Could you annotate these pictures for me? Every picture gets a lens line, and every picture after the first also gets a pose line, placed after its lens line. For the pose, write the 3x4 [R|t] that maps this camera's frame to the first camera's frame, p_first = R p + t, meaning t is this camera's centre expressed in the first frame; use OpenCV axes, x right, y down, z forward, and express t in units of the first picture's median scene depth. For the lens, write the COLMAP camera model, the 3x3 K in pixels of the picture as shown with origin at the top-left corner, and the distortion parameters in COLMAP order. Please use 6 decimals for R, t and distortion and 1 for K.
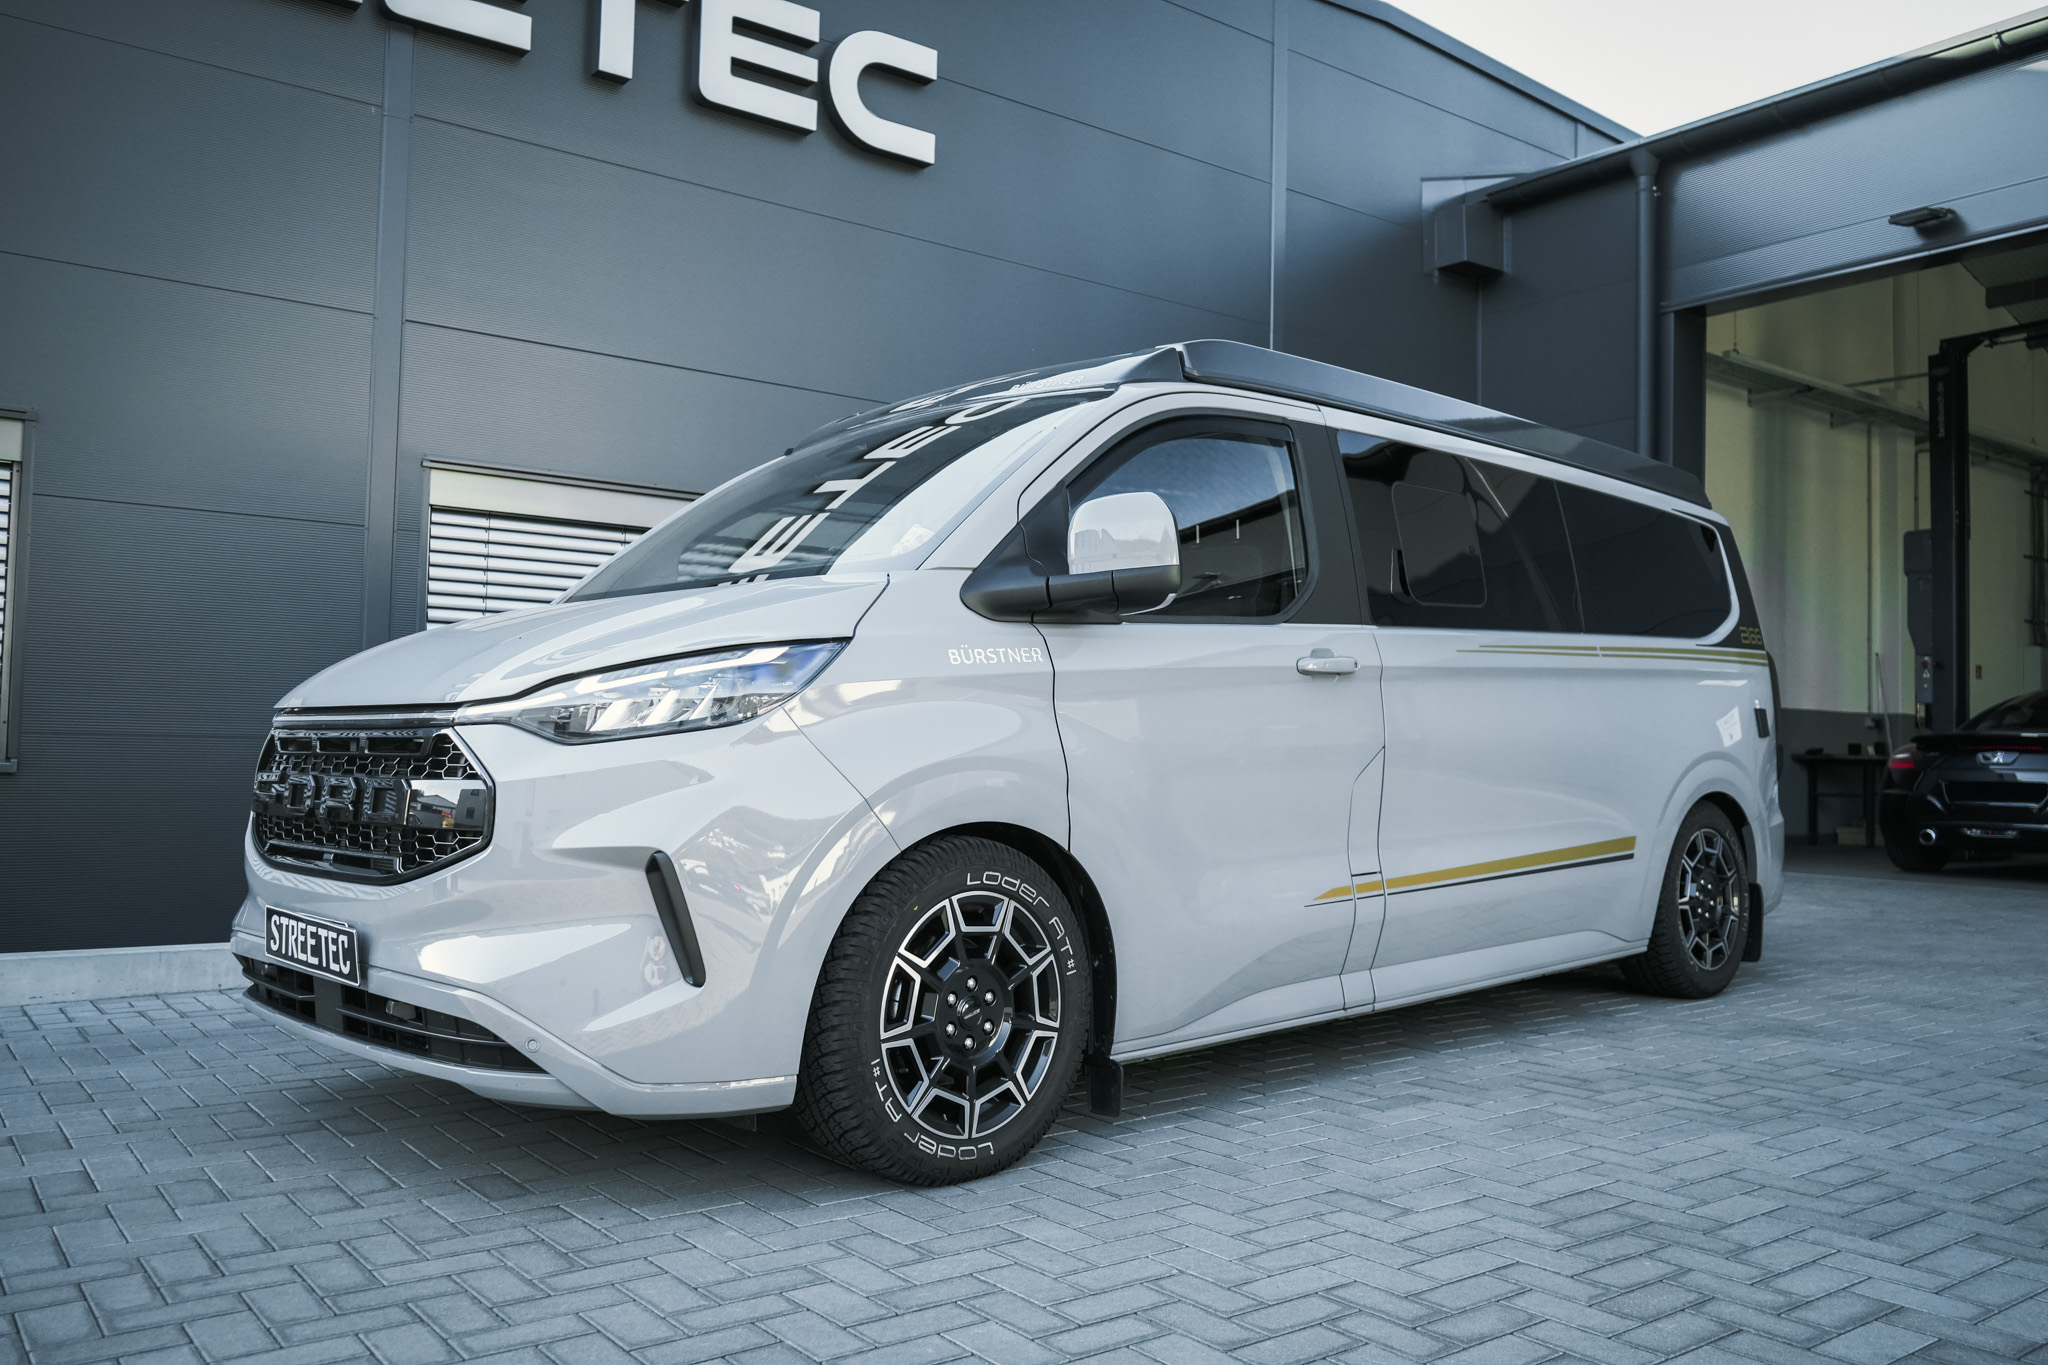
lens RADIAL K [[1627.3, 0, 1024.0], [0, 1627.3, 682.5], [0, 0, 1]] dist [-0.025376, 0.017180]
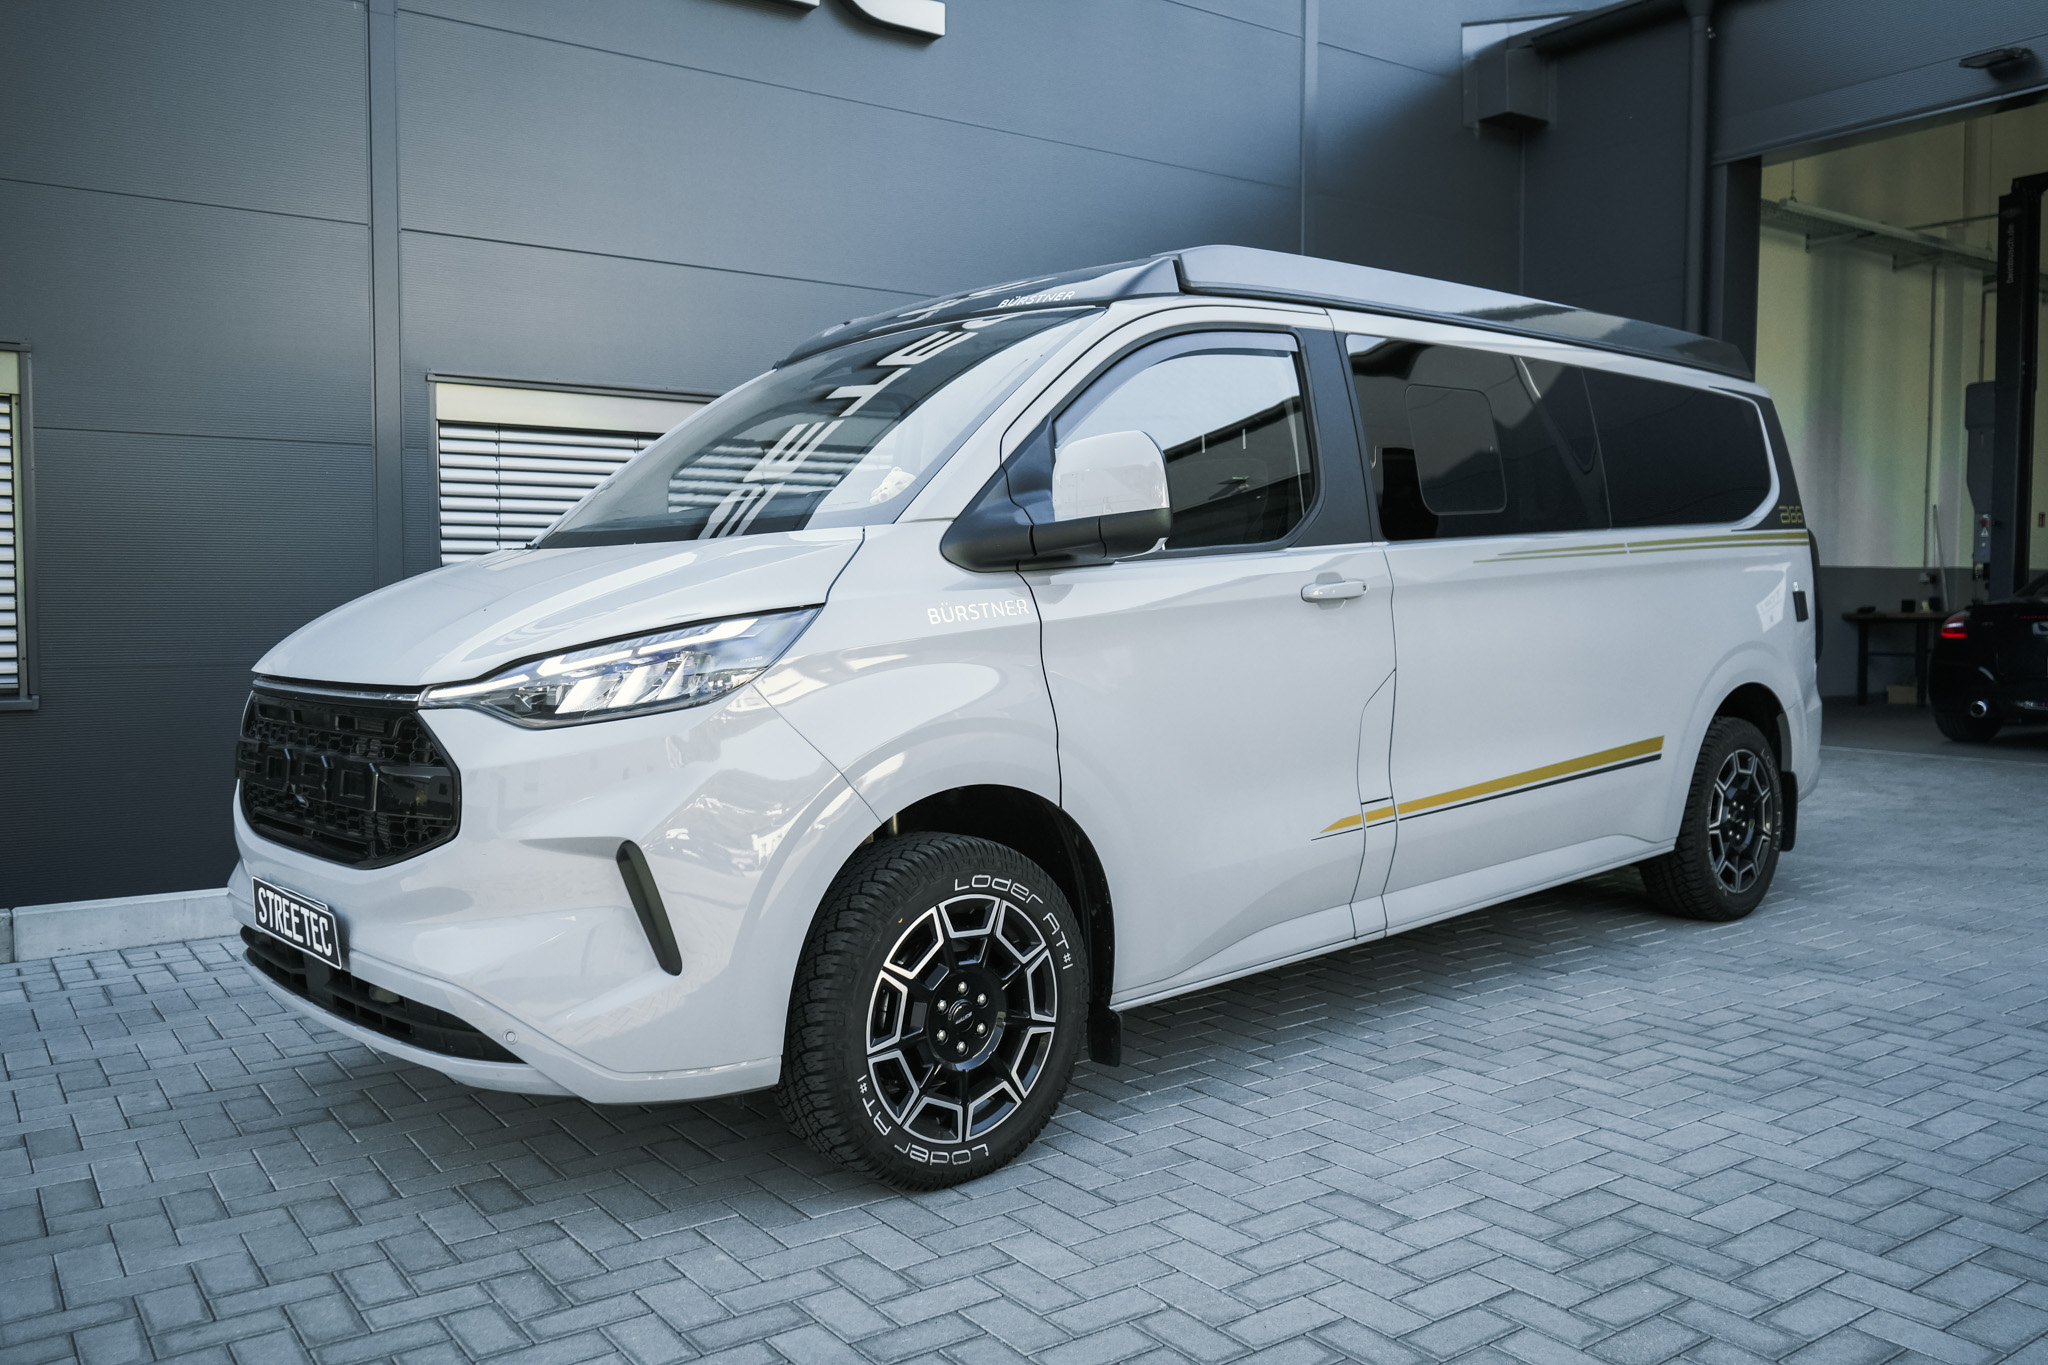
lens RADIAL K [[1622.8, 0, 1024.0], [0, 1622.8, 682.5], [0, 0, 1]] dist [-0.019665, 0.011379]
pose [[0.999359, -0.018738, -0.030495, 0.035774], [0.021662, 0.994894, 0.098570, -0.088877], [0.028493, -0.099167, 0.994663, 0.041587]]
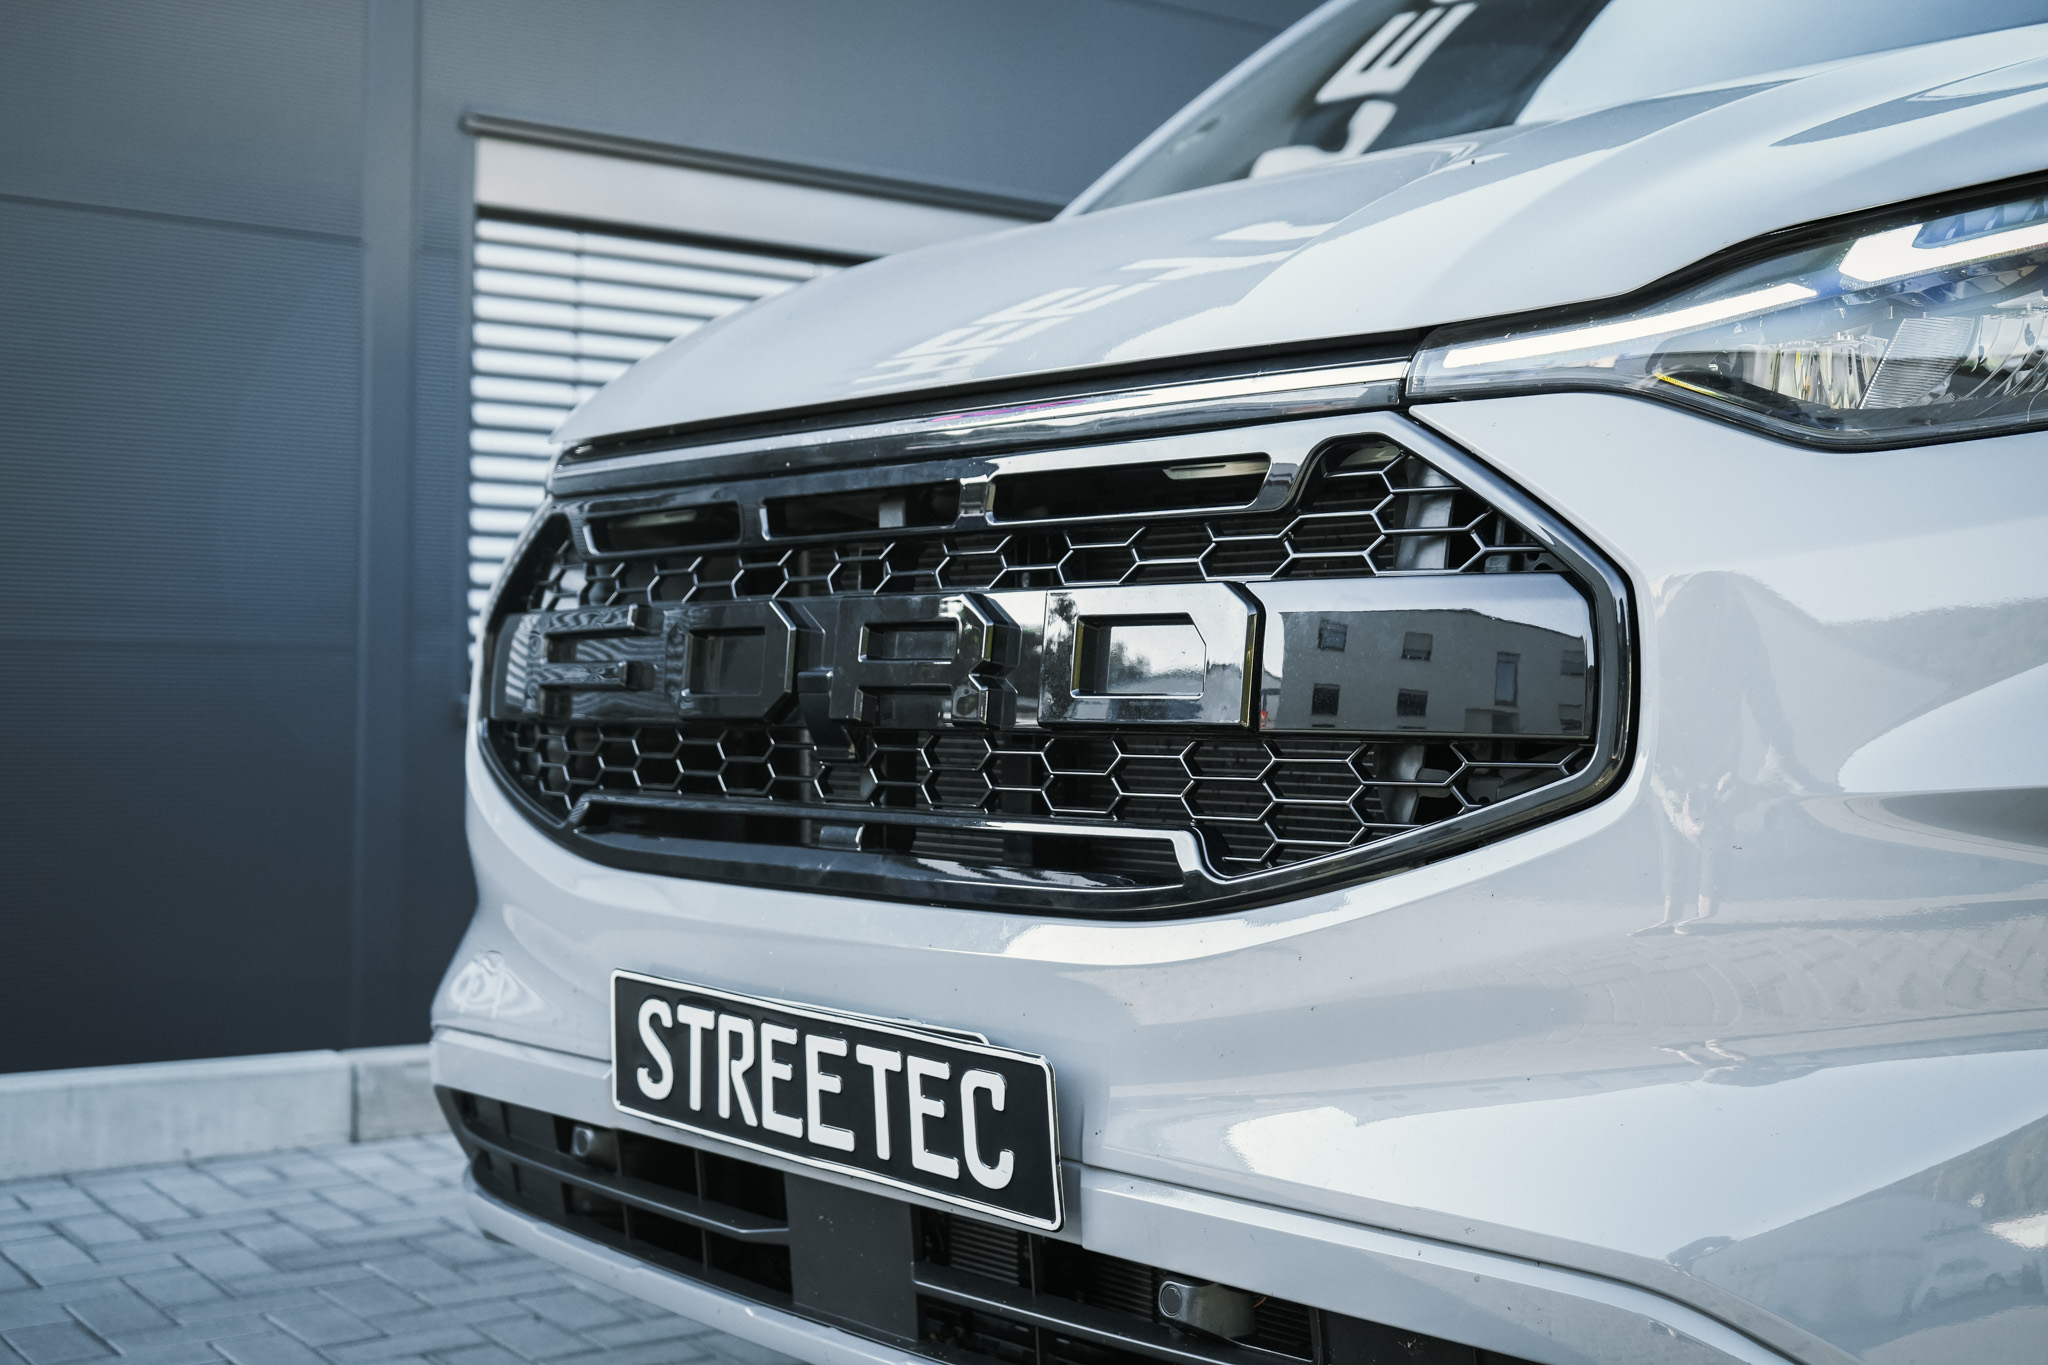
lens RADIAL K [[2444.6, 0, 1024.0], [0, 2444.6, 682.5], [0, 0, 1]] dist [0.006007, 0.005290]
pose [[0.999339, -0.005689, -0.035914, -0.358173], [0.007165, 0.999128, 0.041125, 0.031058], [0.035649, -0.041355, 0.998508, 0.464570]]
